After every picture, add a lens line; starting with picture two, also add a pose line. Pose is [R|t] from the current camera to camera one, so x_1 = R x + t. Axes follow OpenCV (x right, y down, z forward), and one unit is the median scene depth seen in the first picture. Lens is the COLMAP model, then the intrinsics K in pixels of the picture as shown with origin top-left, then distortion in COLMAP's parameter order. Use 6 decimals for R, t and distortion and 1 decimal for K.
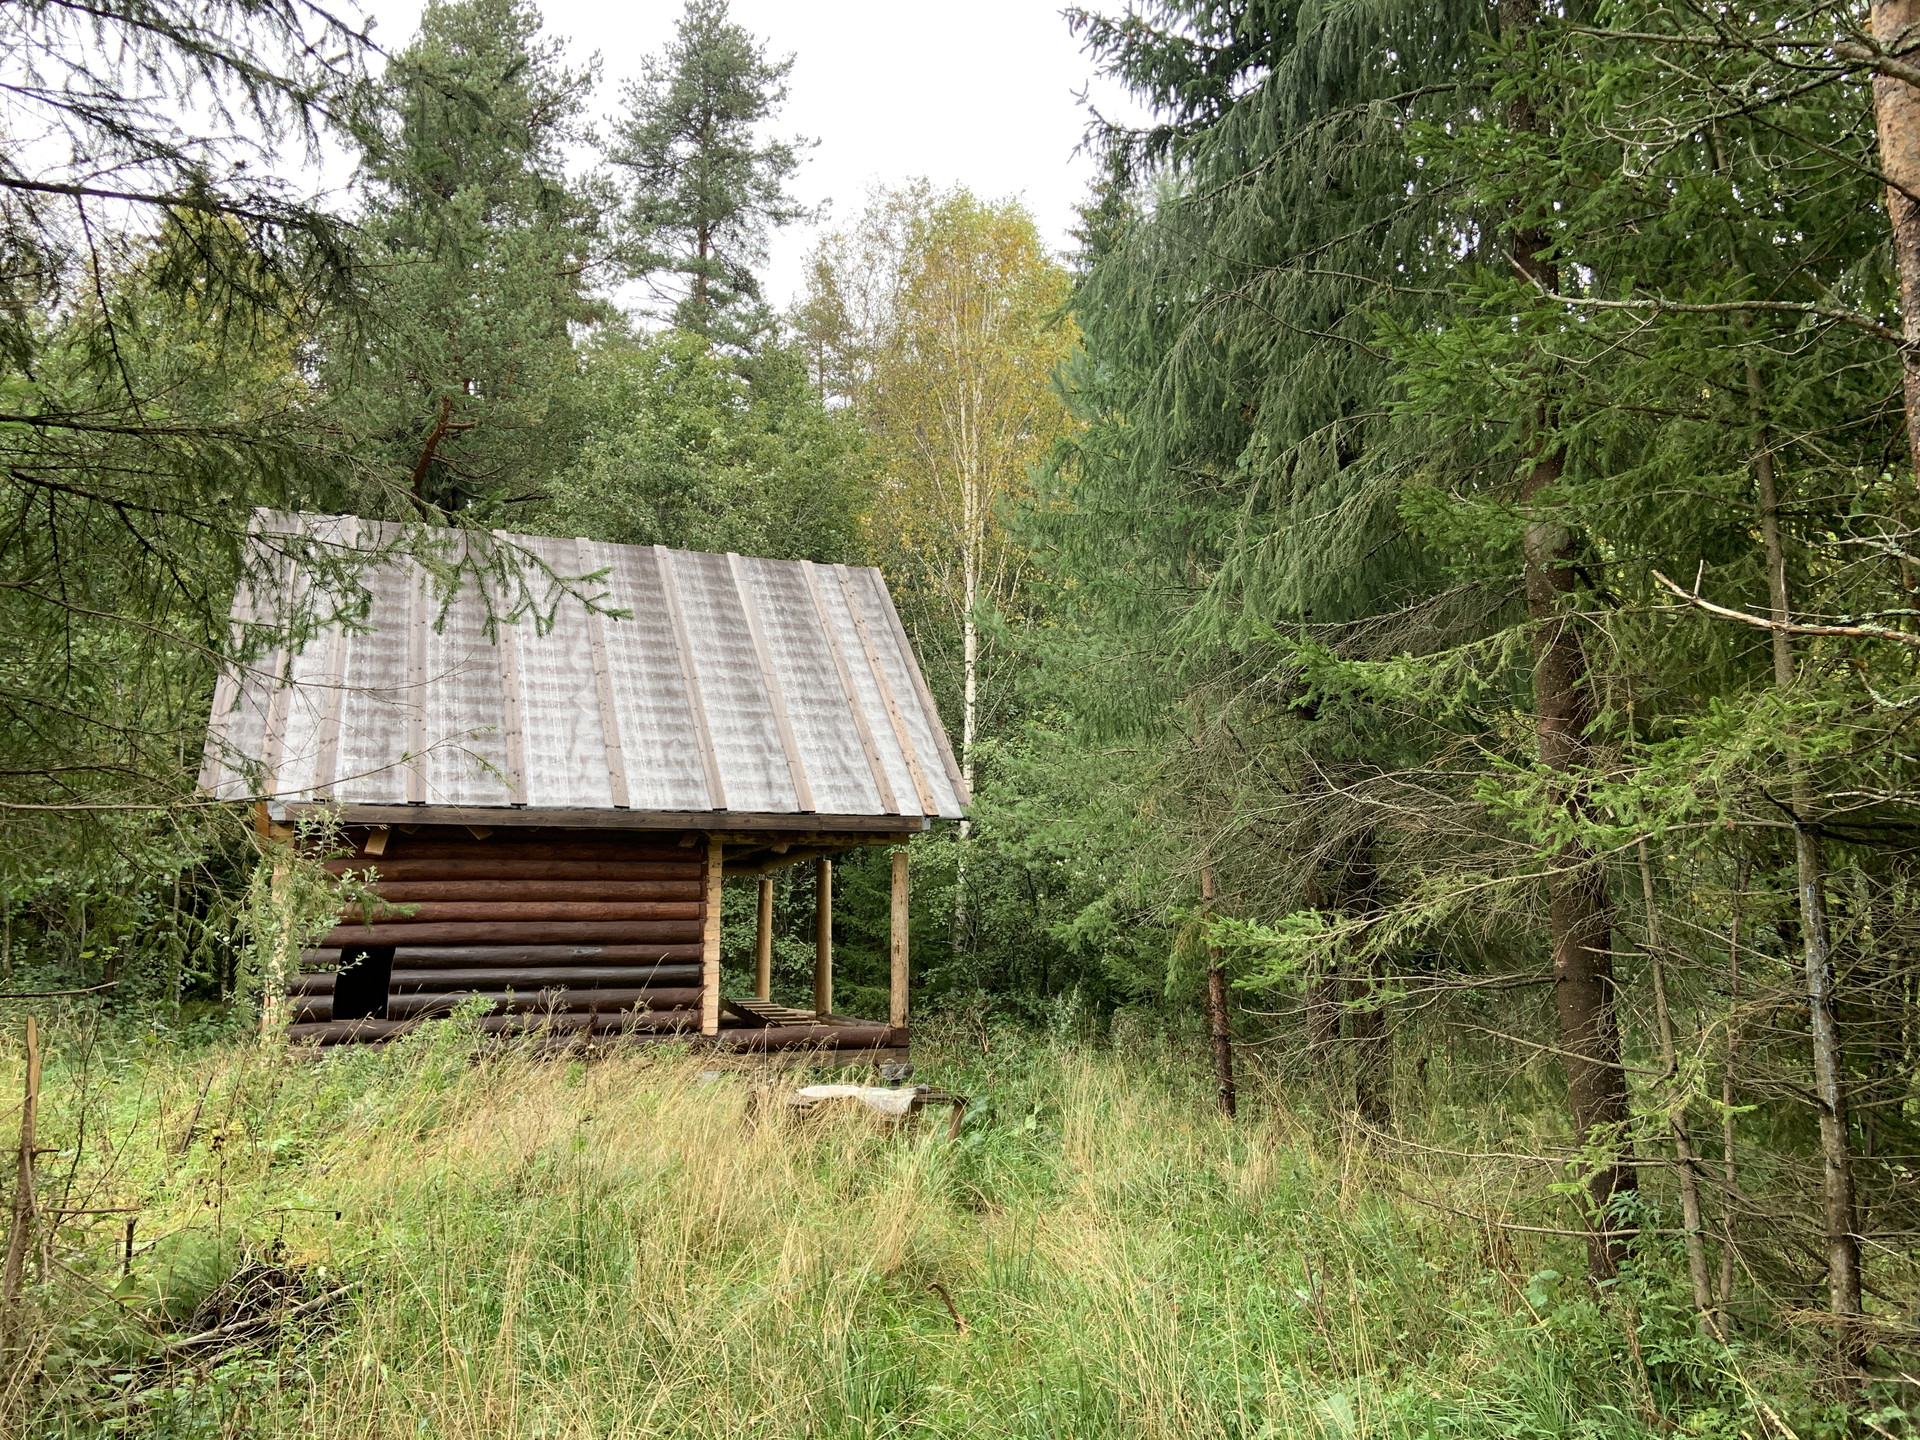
lens RADIAL K [[1441.2, 0, 948.5], [0, 1441.2, 711.8], [0, 0, 1]] dist [0.127526, -0.151701]
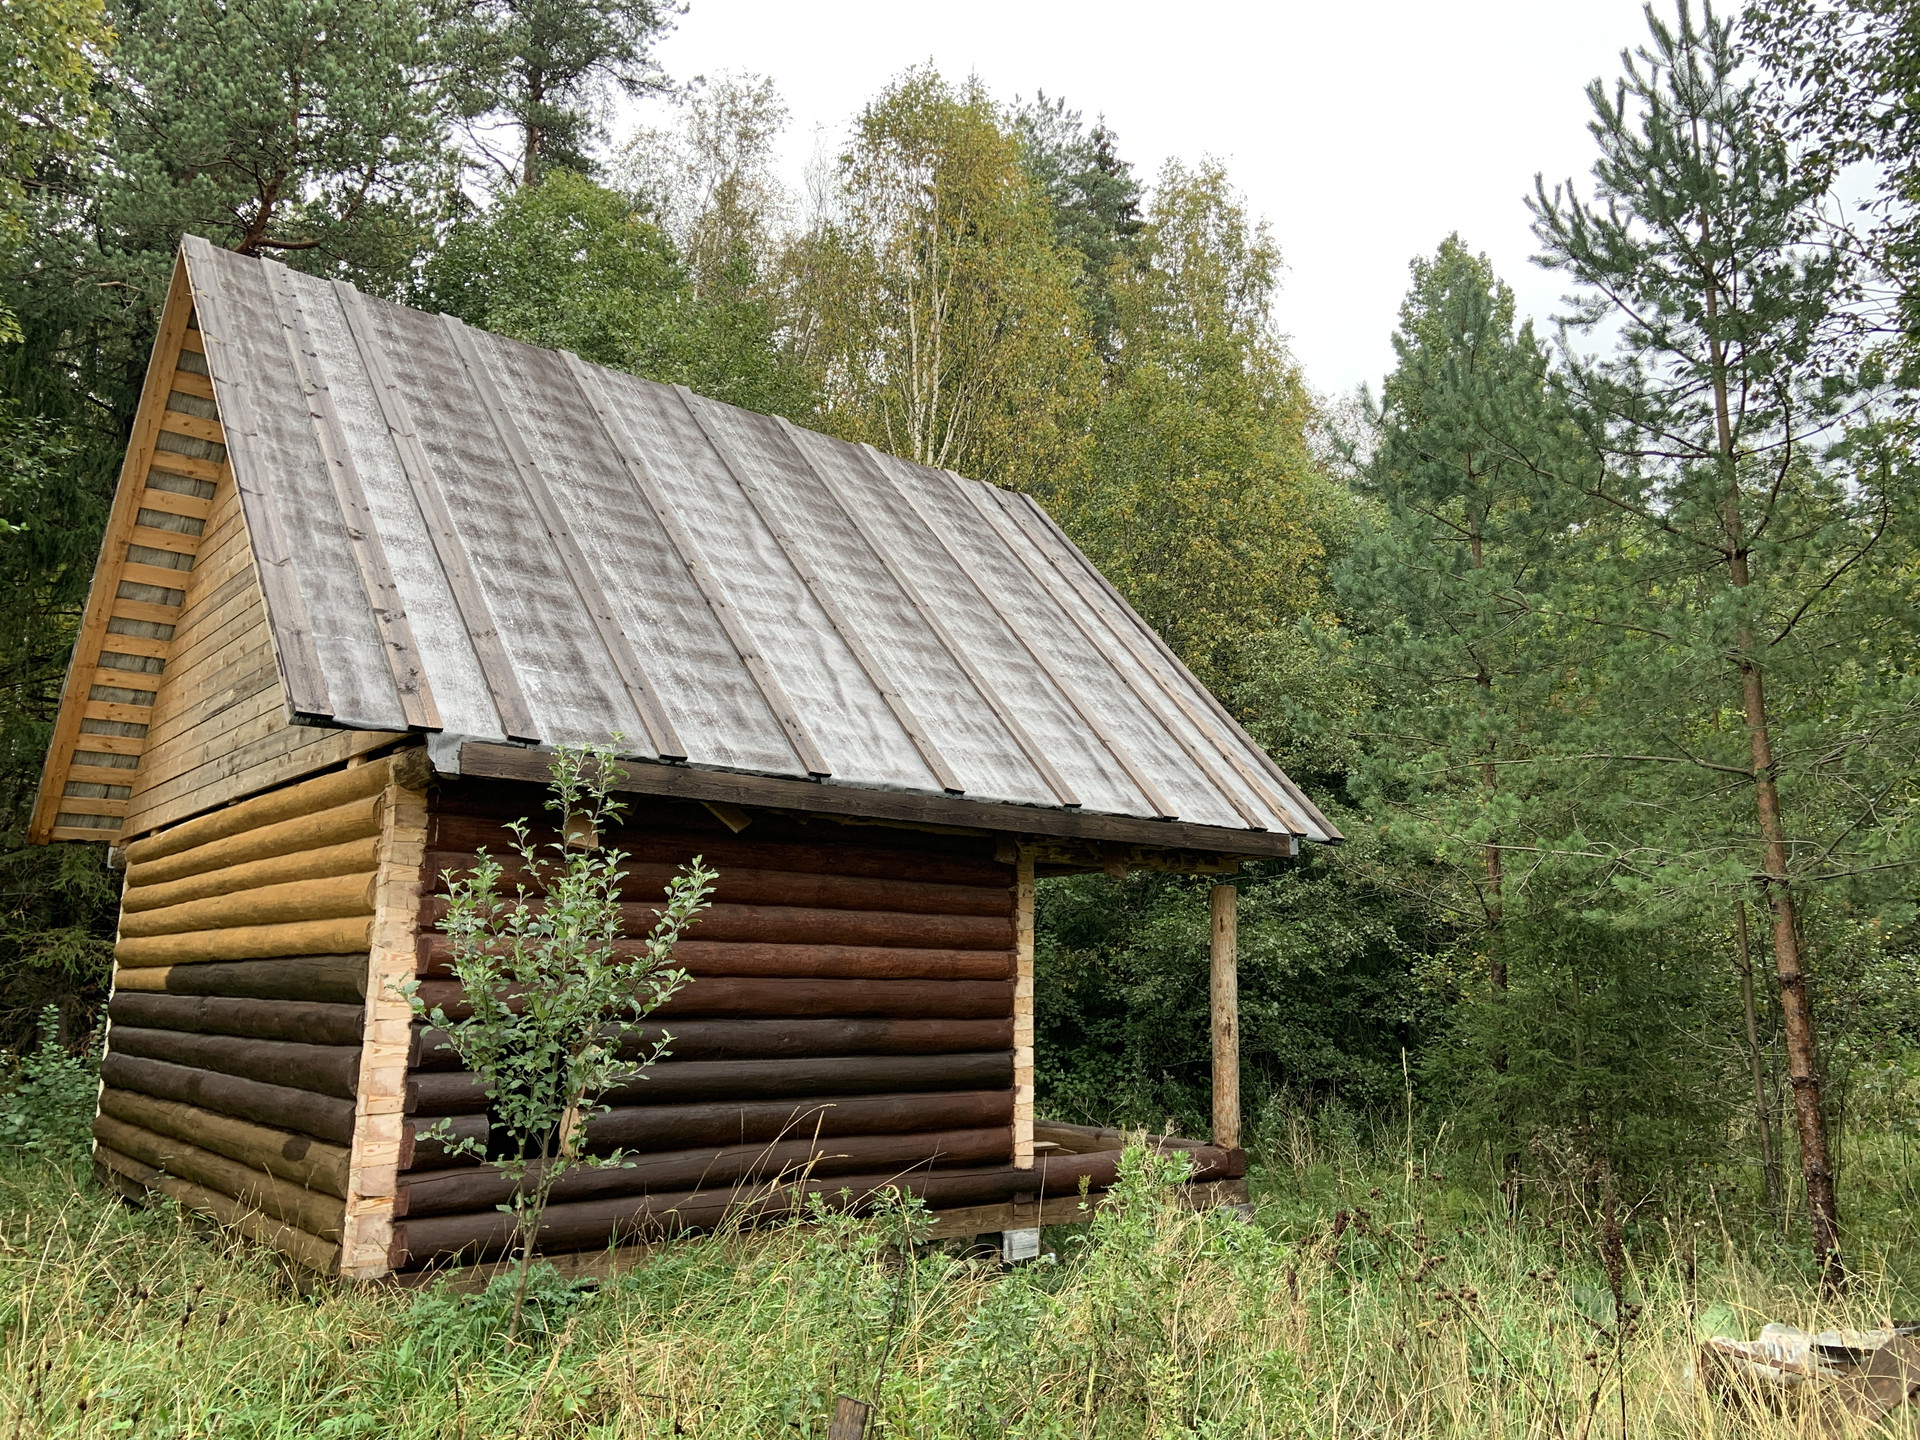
lens RADIAL K [[1460.2, 0, 987.0], [0, 1460.2, 706.0], [0, 0, 1]] dist [0.198898, -0.275520]
pose [[0.945320, 0.076089, 0.317144, -0.372743], [-0.064360, 0.996805, -0.047314, 0.052982], [-0.319731, 0.024315, 0.947196, 0.375765]]
